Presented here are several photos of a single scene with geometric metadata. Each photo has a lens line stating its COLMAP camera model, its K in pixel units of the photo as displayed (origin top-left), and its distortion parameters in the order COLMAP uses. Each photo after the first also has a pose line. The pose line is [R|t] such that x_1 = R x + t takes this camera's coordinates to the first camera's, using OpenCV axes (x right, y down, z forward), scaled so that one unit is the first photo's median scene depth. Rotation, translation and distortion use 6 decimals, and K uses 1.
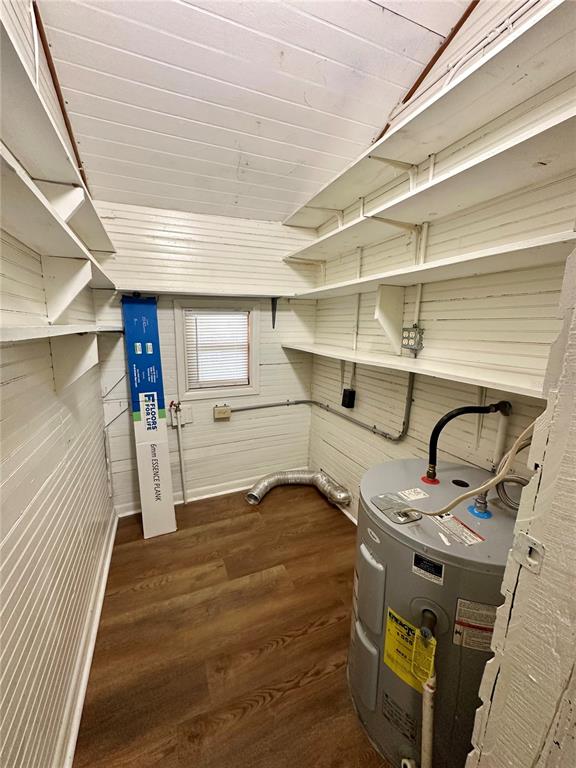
lens RADIAL K [[305.3, 0, 287.5], [0, 305.3, 385.6], [0, 0, 1]] dist [-0.000121, -0.000020]
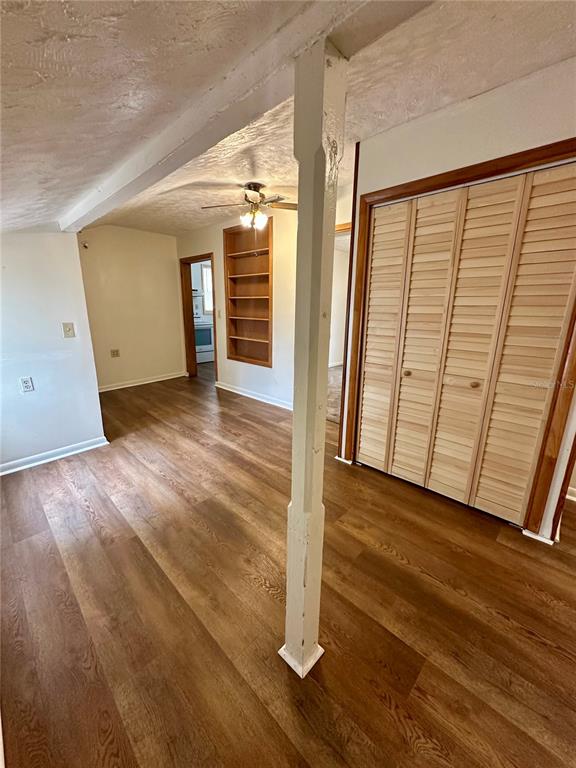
lens RADIAL K [[305.3, 0, 286.6], [0, 305.3, 382.2], [0, 0, 1]] dist [-0.000121, -0.000020]
pose [[-0.392988, -0.231611, 0.889897, -1.074025], [0.172693, 0.931950, 0.318819, -0.282688], [-0.903182, 0.278971, -0.326248, 1.482072]]
